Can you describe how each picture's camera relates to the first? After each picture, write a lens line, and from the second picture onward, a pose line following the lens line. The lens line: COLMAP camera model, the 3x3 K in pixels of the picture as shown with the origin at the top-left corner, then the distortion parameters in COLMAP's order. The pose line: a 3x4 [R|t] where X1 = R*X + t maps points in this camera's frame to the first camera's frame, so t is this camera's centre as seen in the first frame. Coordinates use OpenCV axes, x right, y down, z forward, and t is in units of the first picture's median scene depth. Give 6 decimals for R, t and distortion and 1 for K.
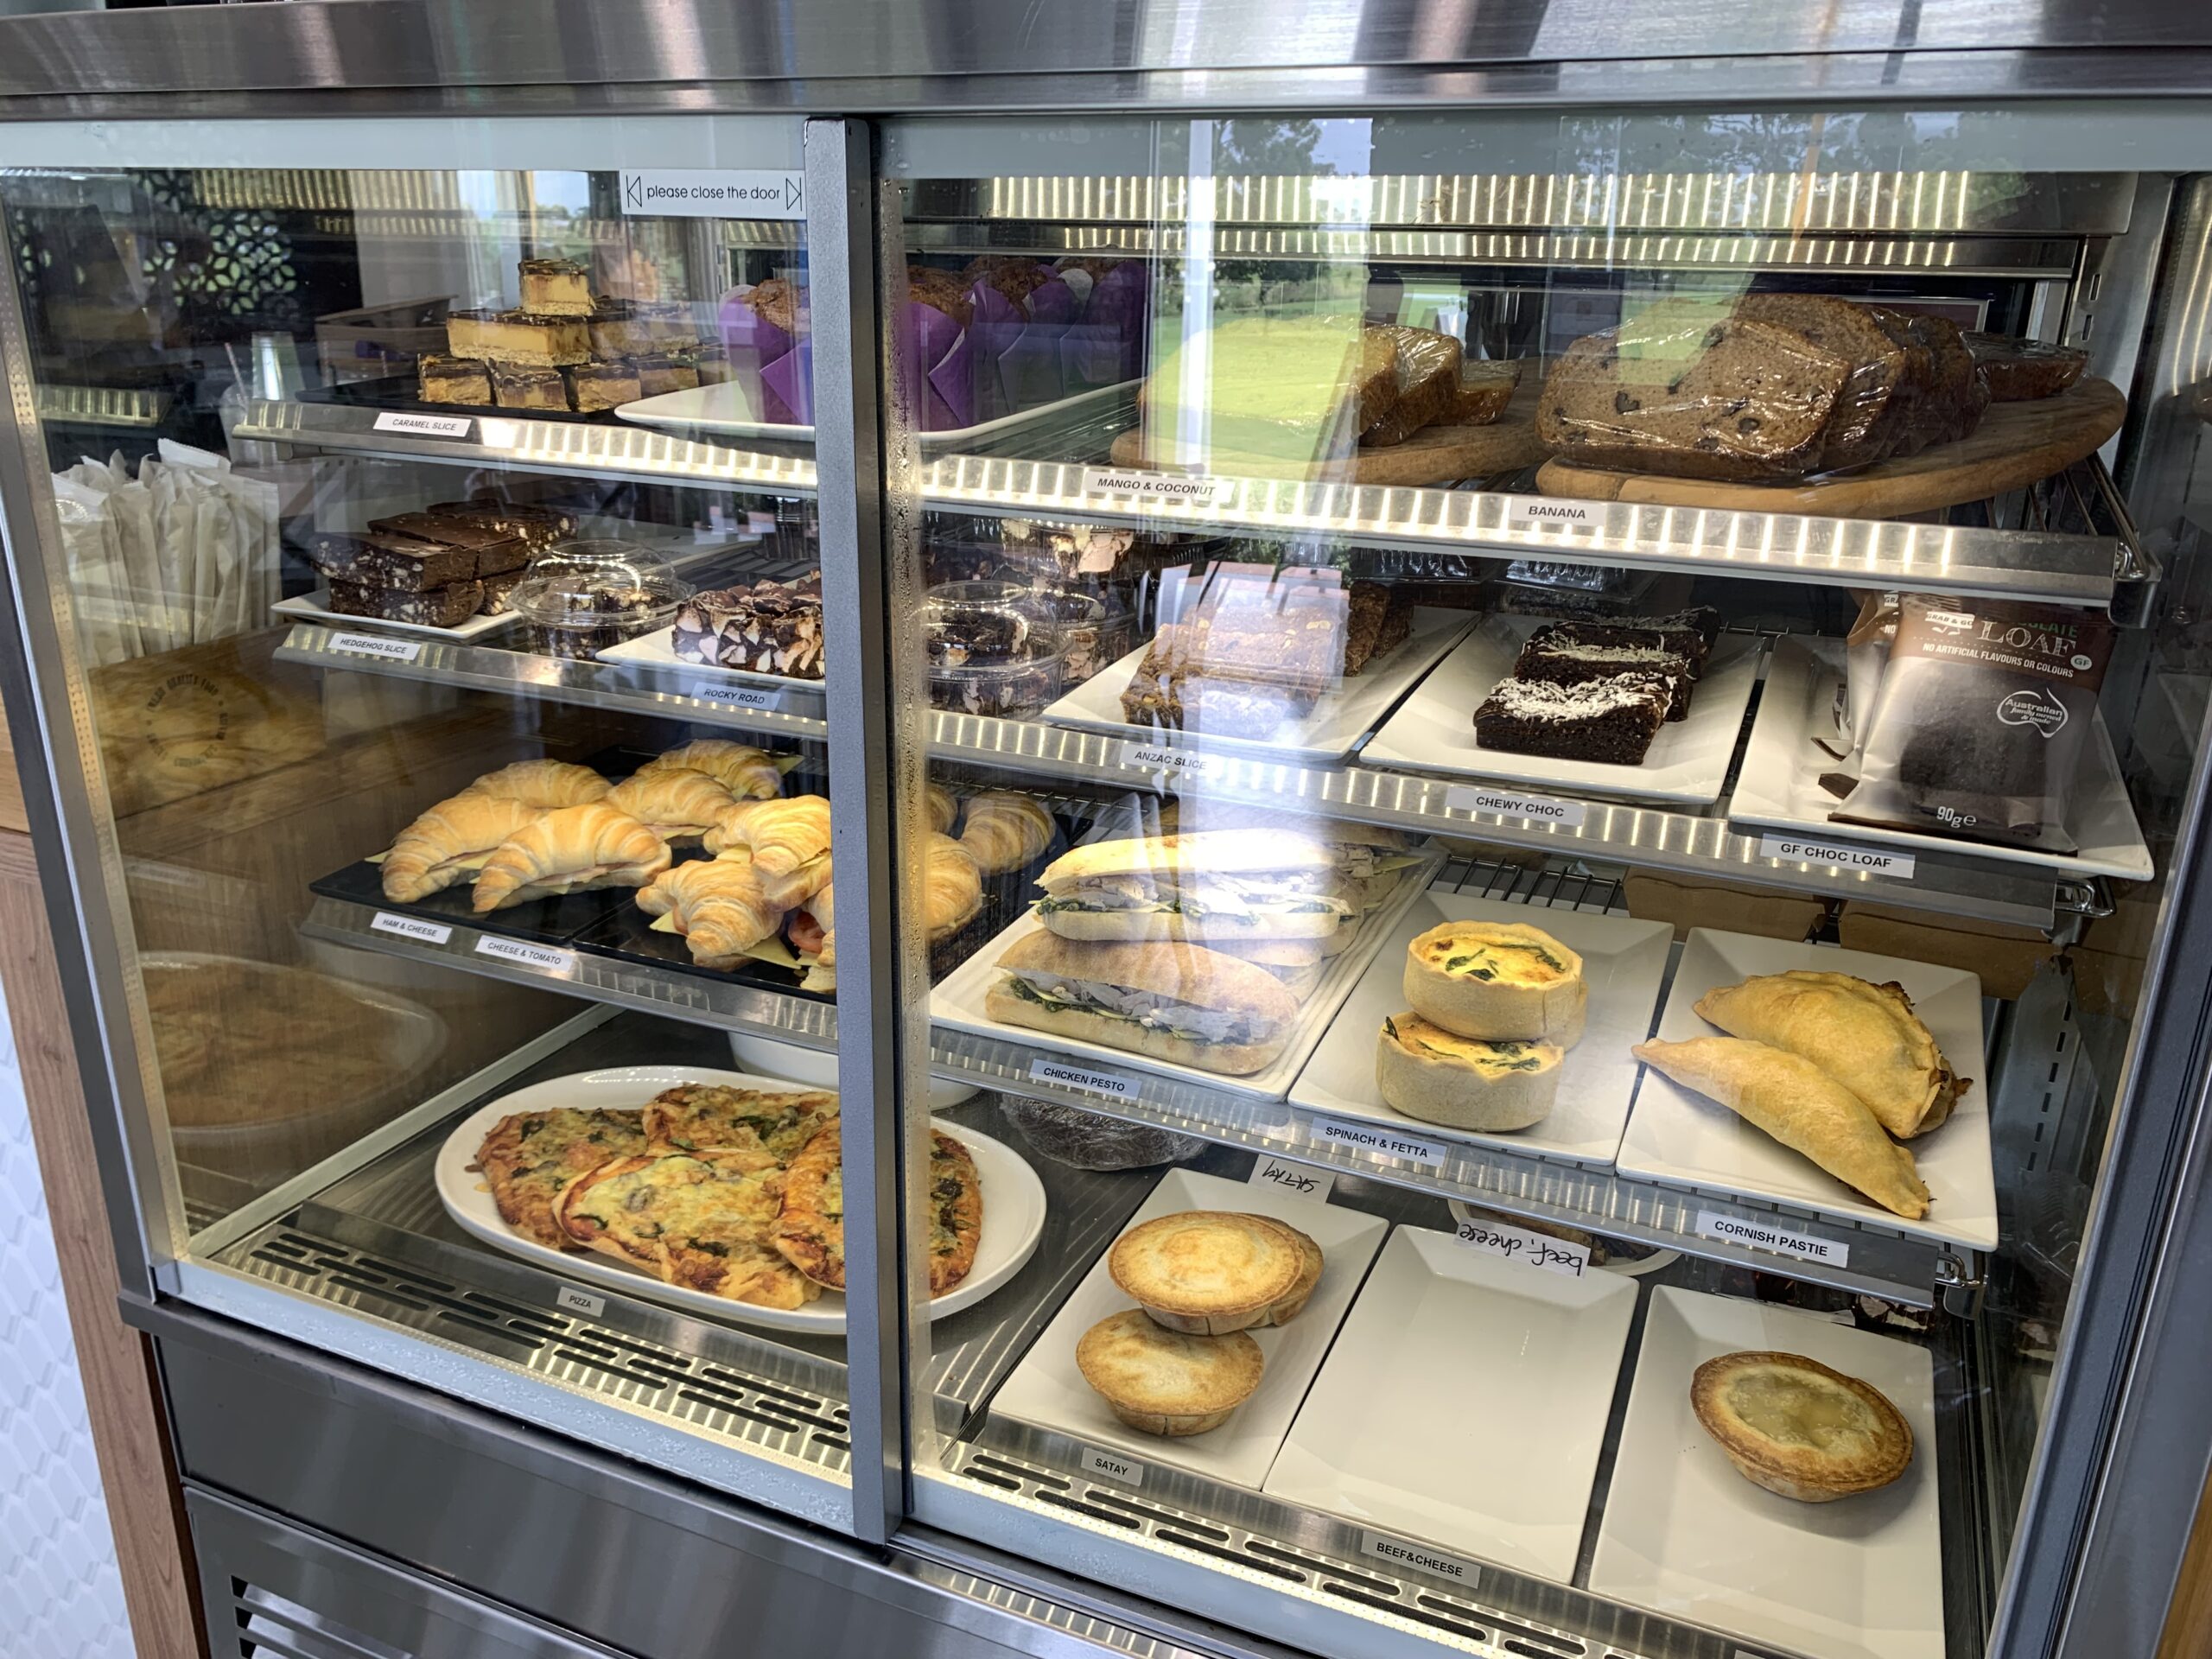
lens RADIAL K [[1692.4, 0, 1110.4], [0, 1692.4, 834.2], [0, 0, 1]] dist [0.072064, -0.136229]
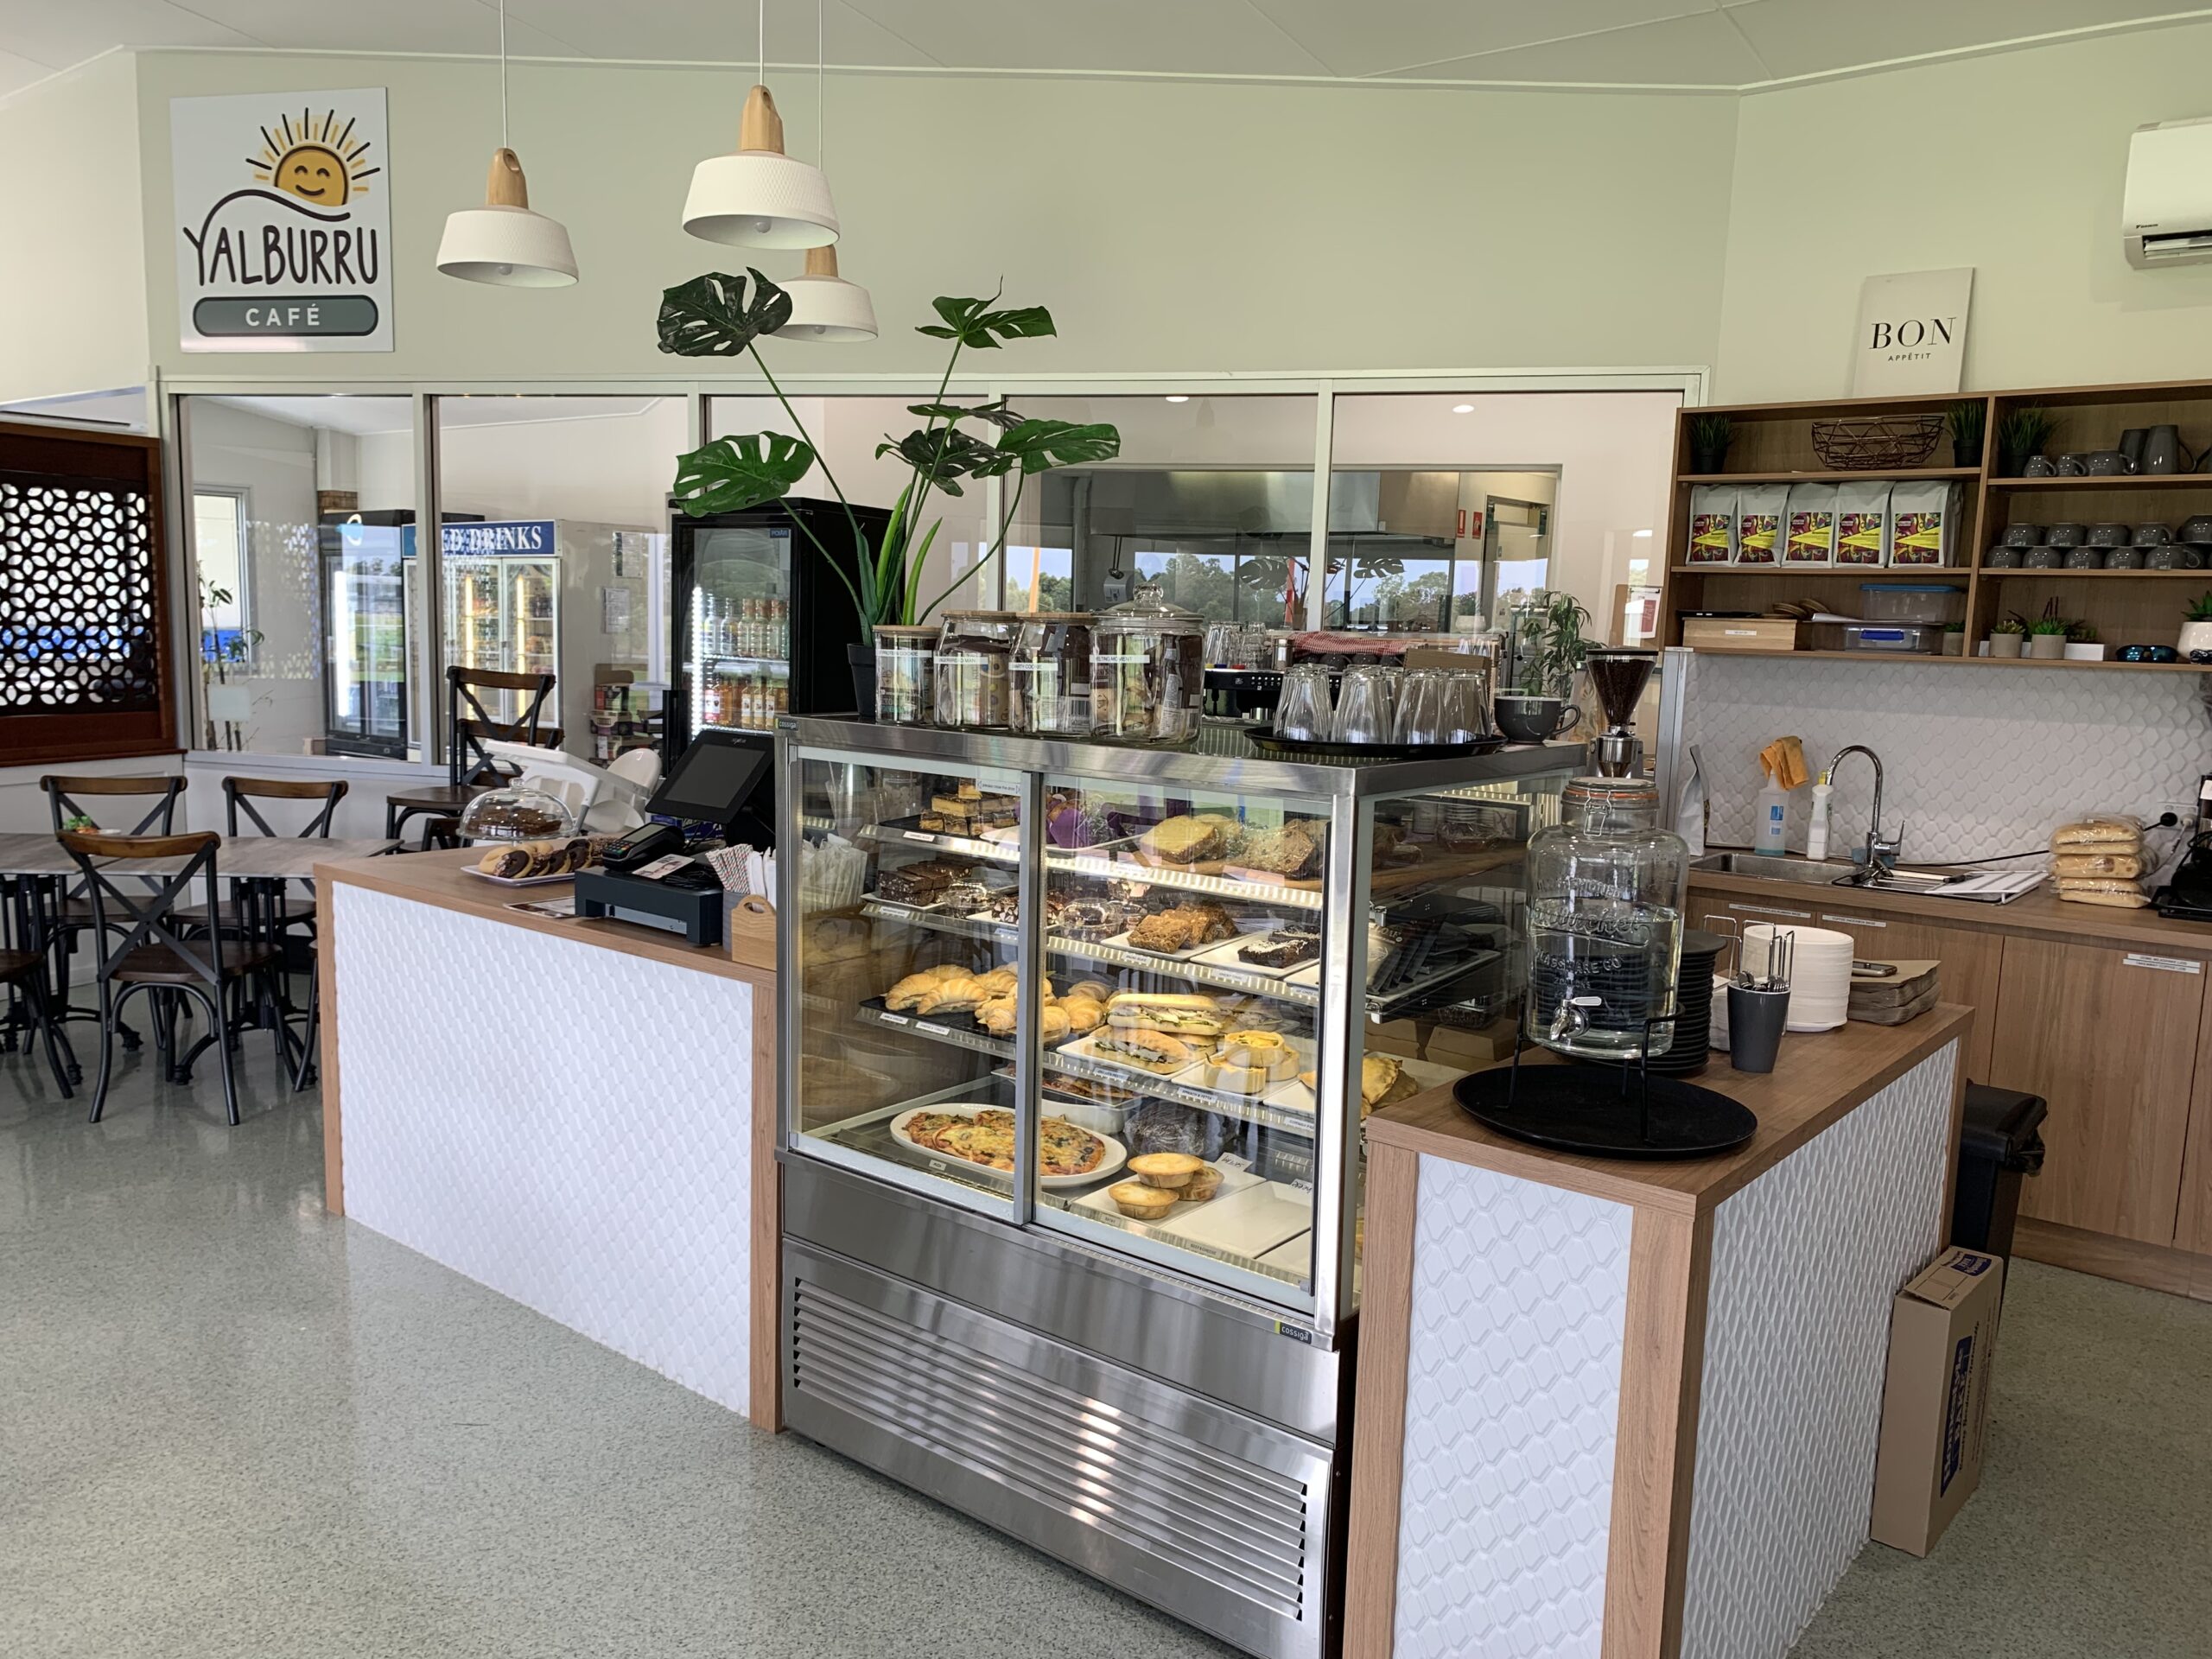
lens RADIAL K [[1712.9, 0, 1106.1], [0, 1712.9, 842.4], [0, 0, 1]] dist [0.057062, -0.079948]
pose [[0.962898, 0.041780, -0.266613, 0.630091], [-0.093374, 0.978501, -0.183893, 0.256625], [0.253198, 0.201965, 0.946098, -1.552354]]
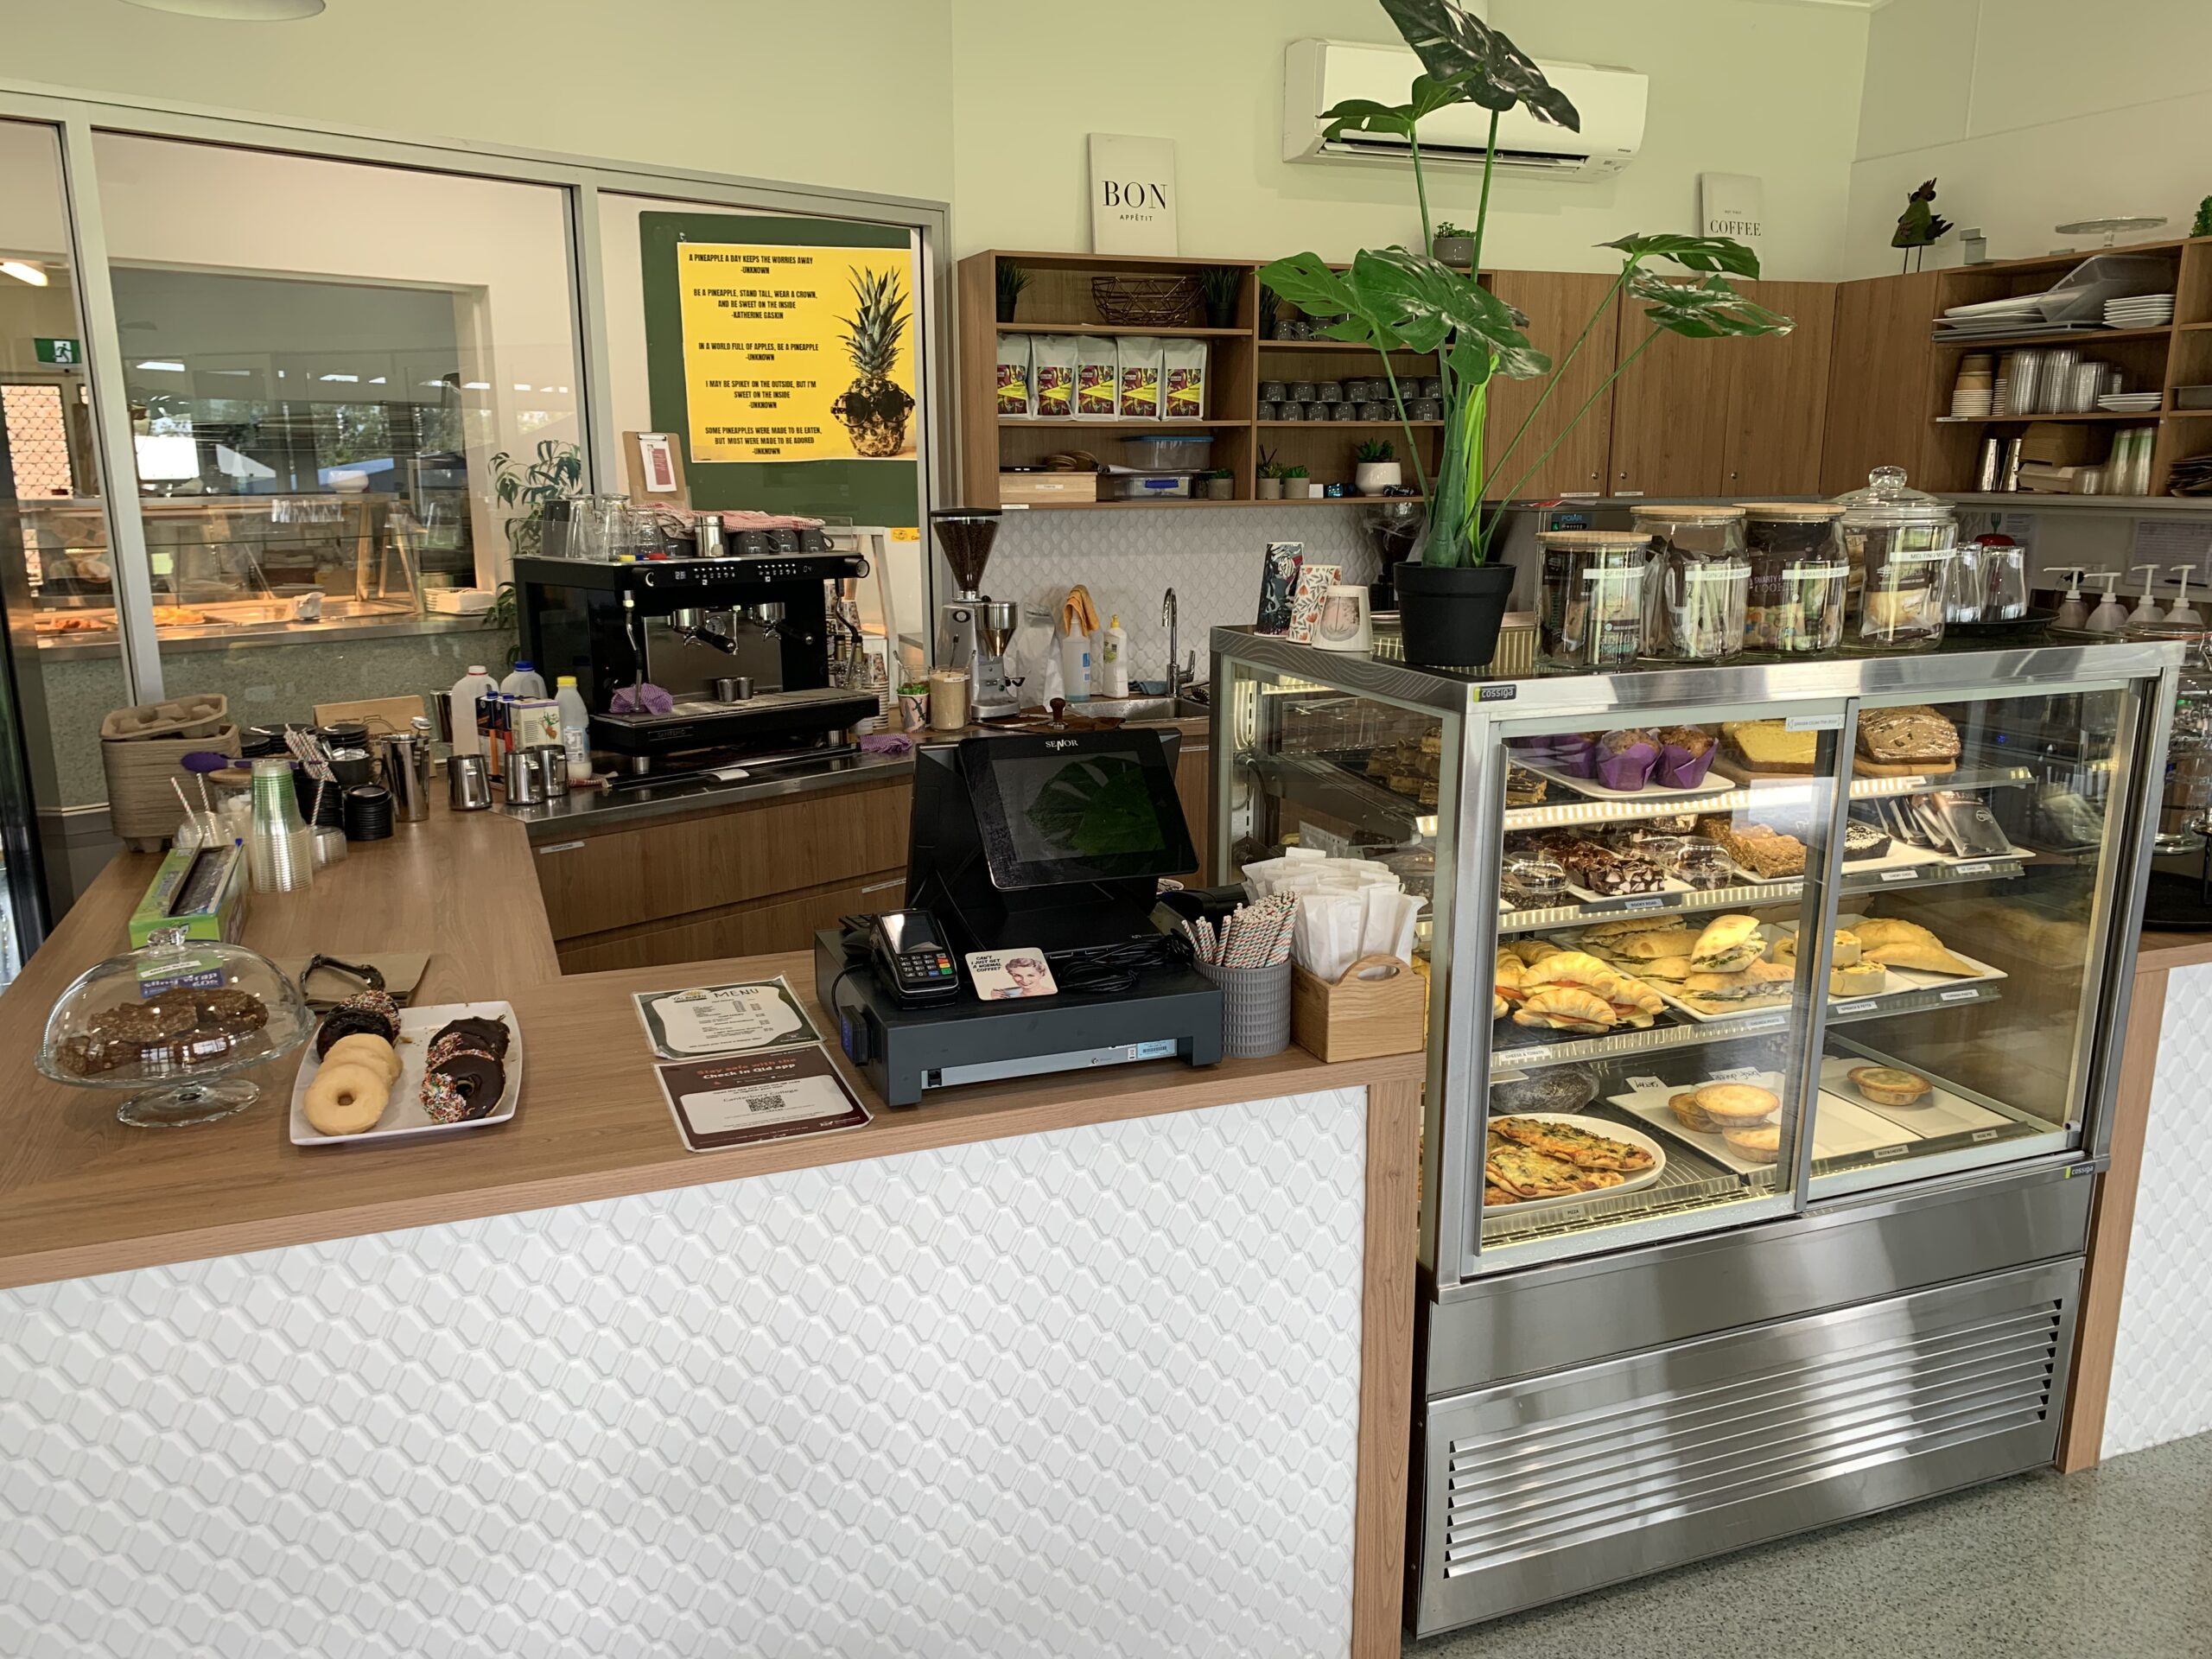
lens RADIAL K [[1712.9, 0, 1106.1], [0, 1712.9, 842.4], [0, 0, 1]] dist [0.057062, -0.079948]
pose [[0.713546, -0.178049, 0.677607, -2.093535], [0.243170, 0.969983, -0.001193, -0.303225], [-0.657054, 0.165625, 0.735424, -0.268172]]
